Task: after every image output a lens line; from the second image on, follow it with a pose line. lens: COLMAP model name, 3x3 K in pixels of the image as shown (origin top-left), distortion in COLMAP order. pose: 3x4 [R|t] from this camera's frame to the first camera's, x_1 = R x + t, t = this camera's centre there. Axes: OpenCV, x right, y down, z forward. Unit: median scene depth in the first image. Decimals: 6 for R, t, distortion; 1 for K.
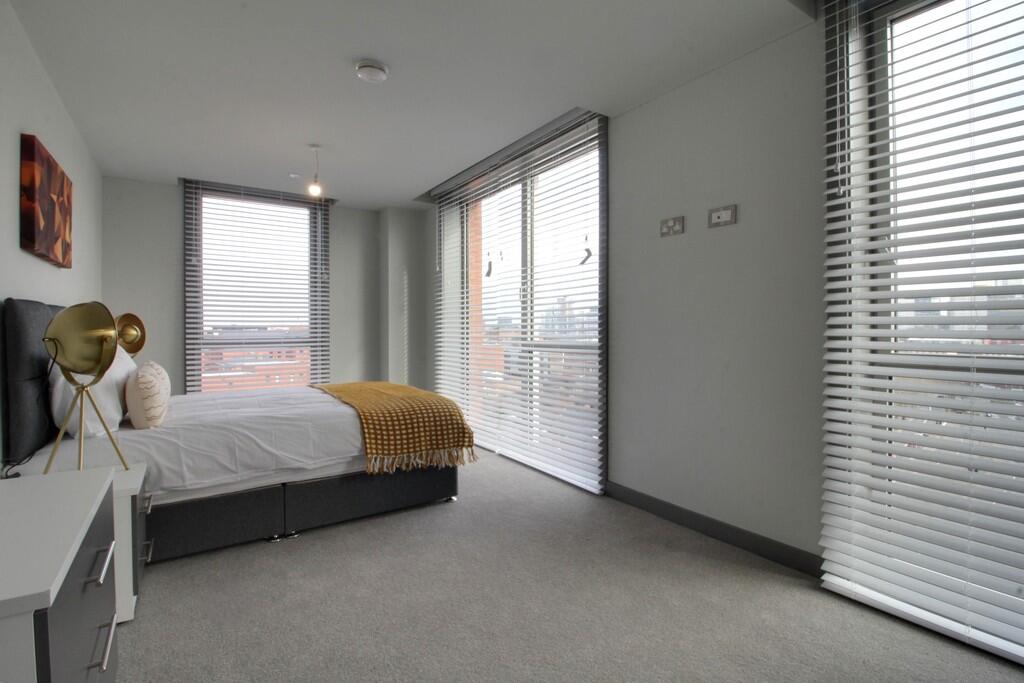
lens RADIAL K [[473.6, 0, 509.5], [0, 473.6, 334.6], [0, 0, 1]] dist [0.000219, -0.013325]
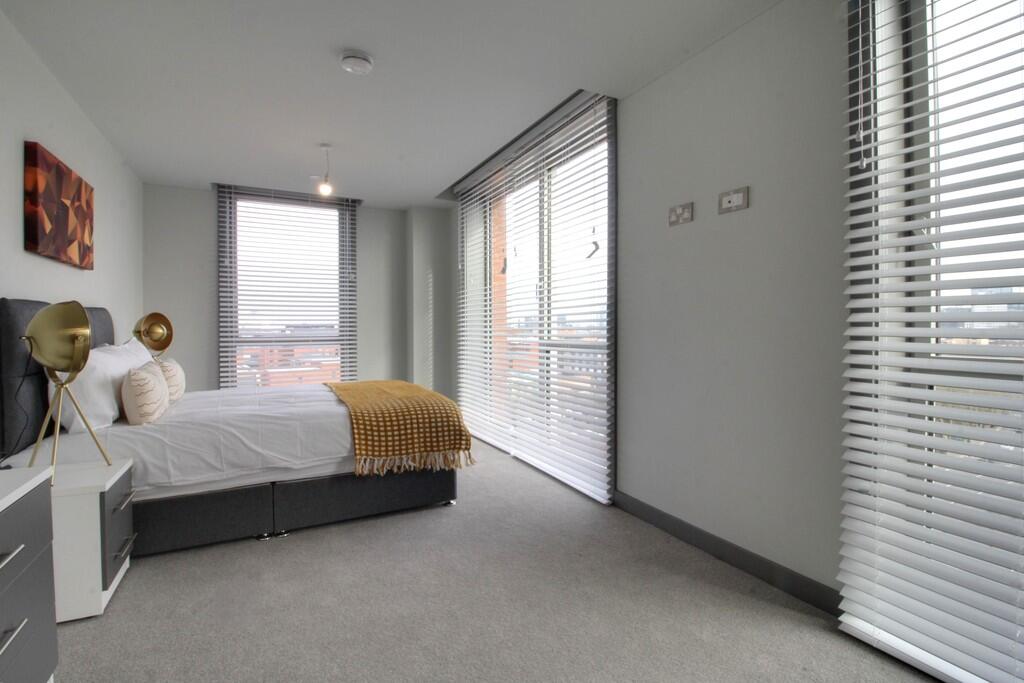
lens RADIAL K [[468.2, 0, 508.9], [0, 468.2, 335.2], [0, 0, 1]] dist [0.000835, -0.014761]
pose [[0.993675, 0.001963, -0.112281, 0.115441], [-0.001455, 0.999988, 0.004603, -0.000673], [0.112289, -0.004411, 0.993666, 0.070673]]
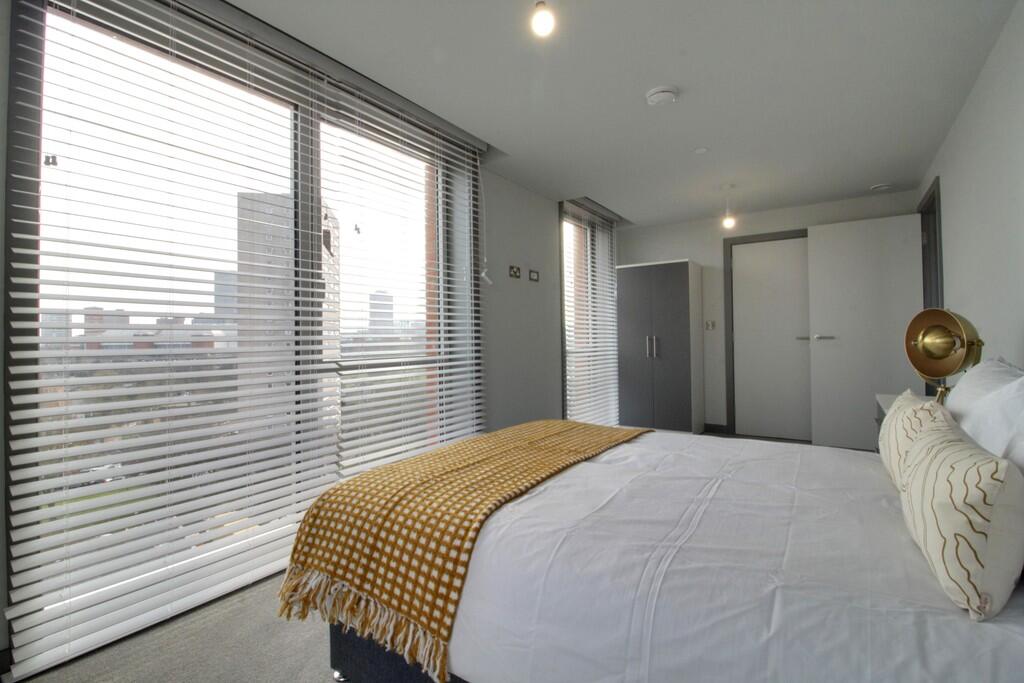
lens RADIAL K [[473.6, 0, 509.5], [0, 473.6, 334.6], [0, 0, 1]] dist [0.000219, -0.013325]
pose [[-0.362301, 0.014911, 0.931942, -1.038029], [0.026906, 0.999623, -0.005534, -0.021145], [-0.931673, 0.023070, -0.362565, 1.542685]]
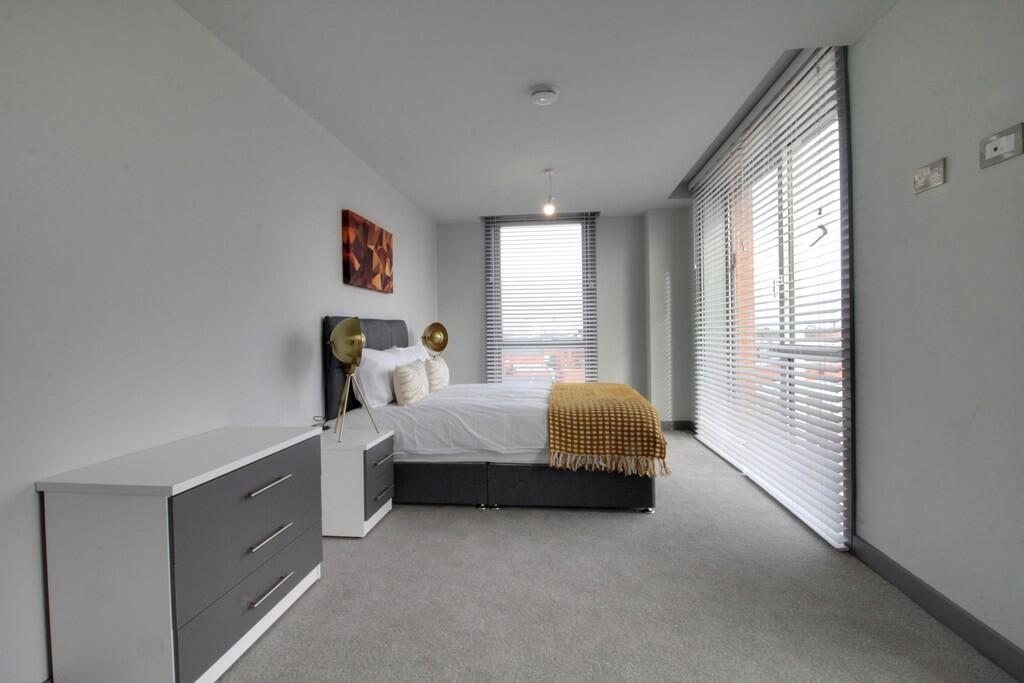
lens RADIAL K [[464.8, 0, 514.8], [0, 464.8, 334.8], [0, 0, 1]] dist [-0.000785, -0.014648]
pose [[0.772433, -0.006079, -0.635068, 0.295292], [0.003839, 0.999981, -0.004903, -0.002240], [0.635085, 0.001350, 0.772441, 0.122118]]
